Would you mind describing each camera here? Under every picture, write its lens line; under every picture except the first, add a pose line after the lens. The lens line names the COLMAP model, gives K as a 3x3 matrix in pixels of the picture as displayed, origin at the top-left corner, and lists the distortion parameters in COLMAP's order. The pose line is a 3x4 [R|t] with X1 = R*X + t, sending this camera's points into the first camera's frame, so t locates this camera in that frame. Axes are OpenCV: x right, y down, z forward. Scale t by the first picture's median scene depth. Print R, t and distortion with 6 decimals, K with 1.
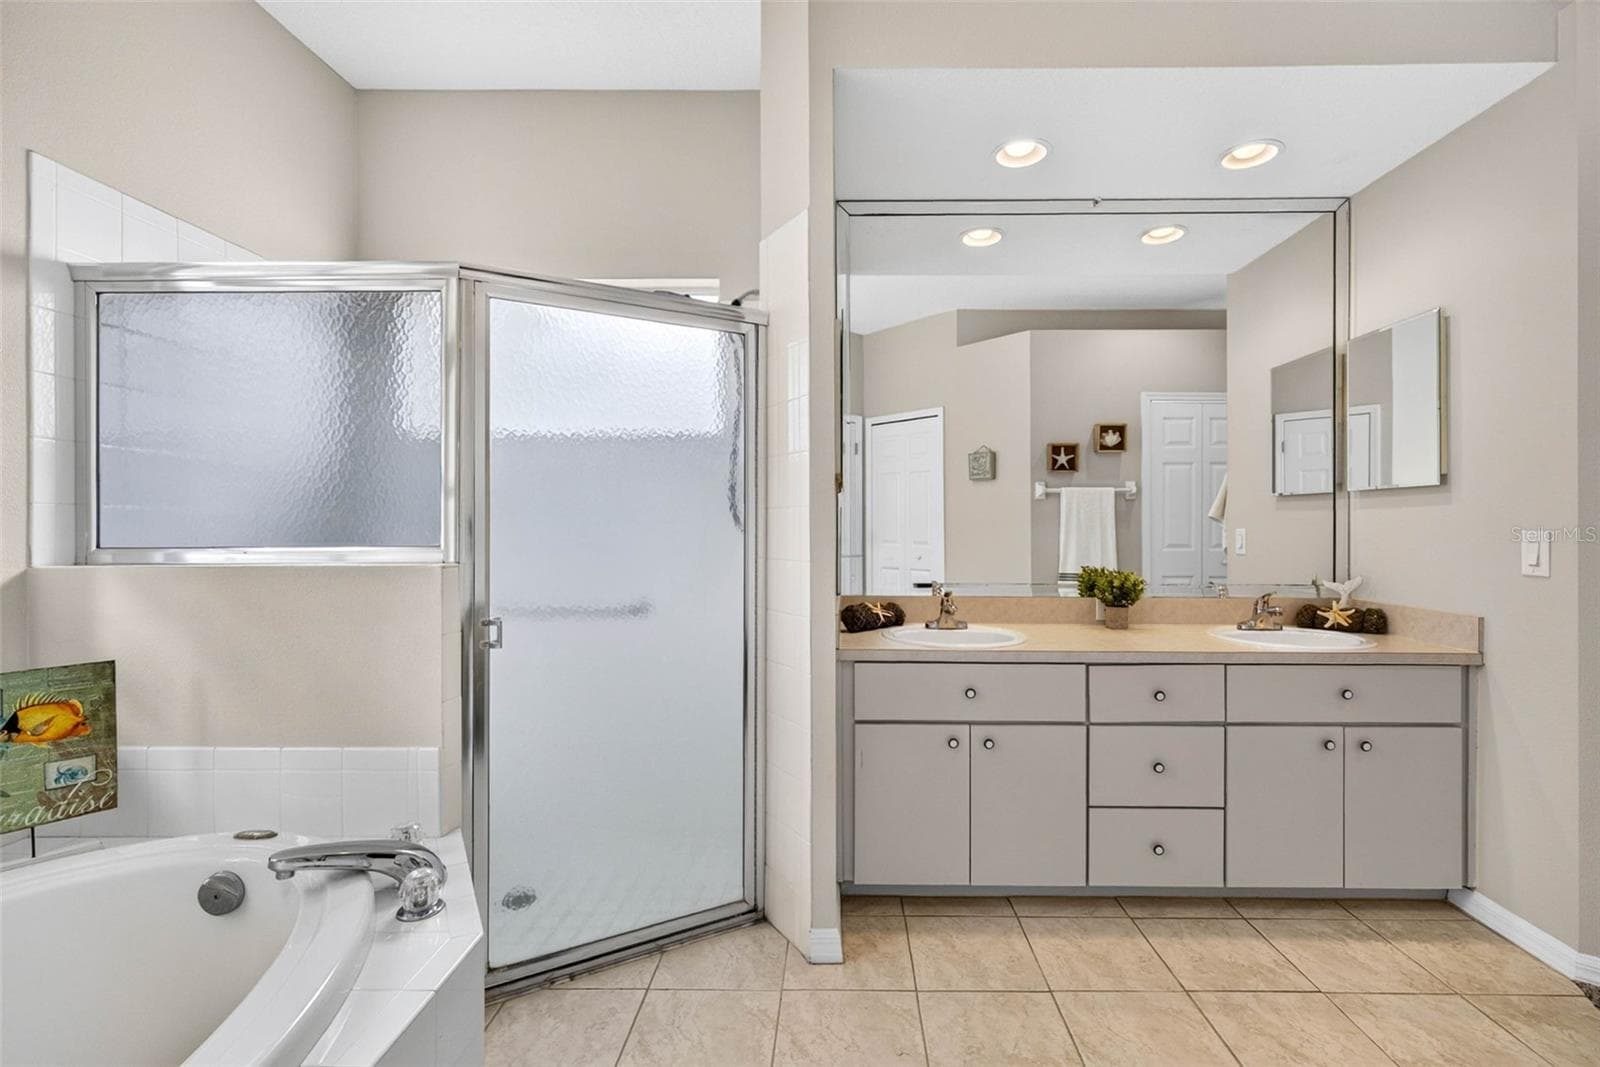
lens RADIAL K [[682.2, 0, 800.0], [0, 682.2, 533.5], [0, 0, 1]] dist [0.000099, 0.000150]
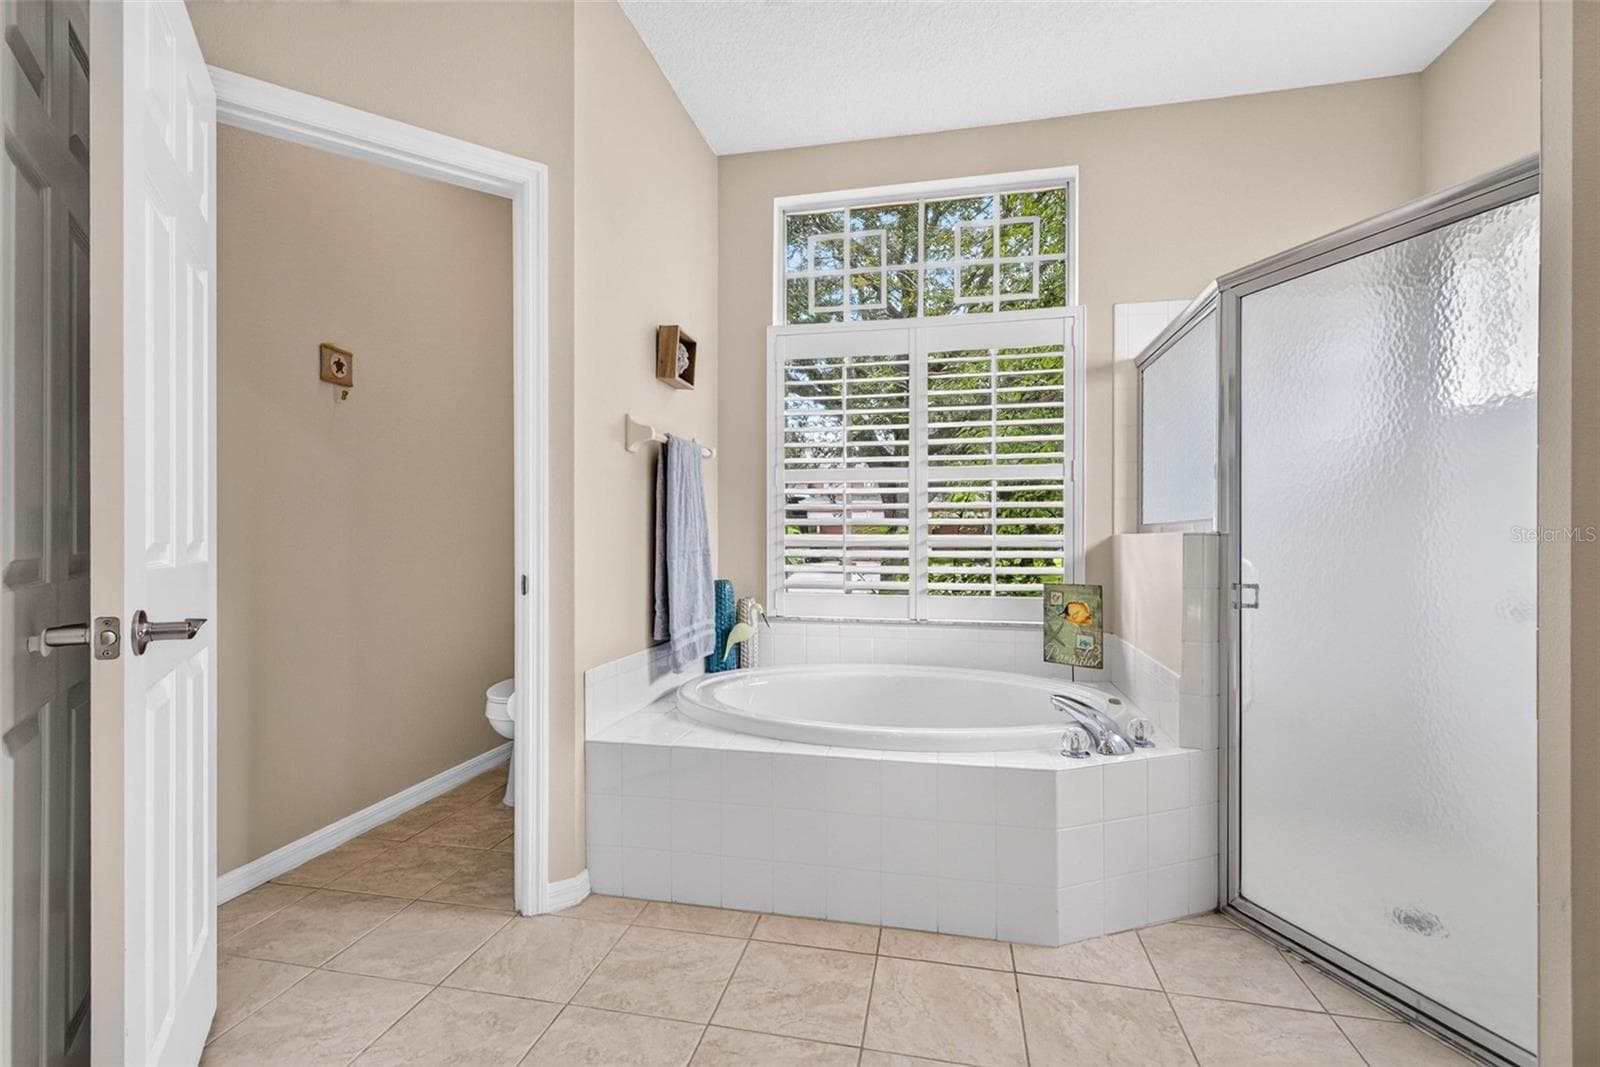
lens RADIAL K [[682.2, 0, 800.0], [0, 682.2, 533.5], [0, 0, 1]] dist [0.000099, 0.000150]
pose [[-0.173485, -0.000009, -0.984837, 0.794946], [-0.000846, 1.000000, 0.000140, 0.047436], [0.984836, 0.000857, -0.173485, 0.494563]]
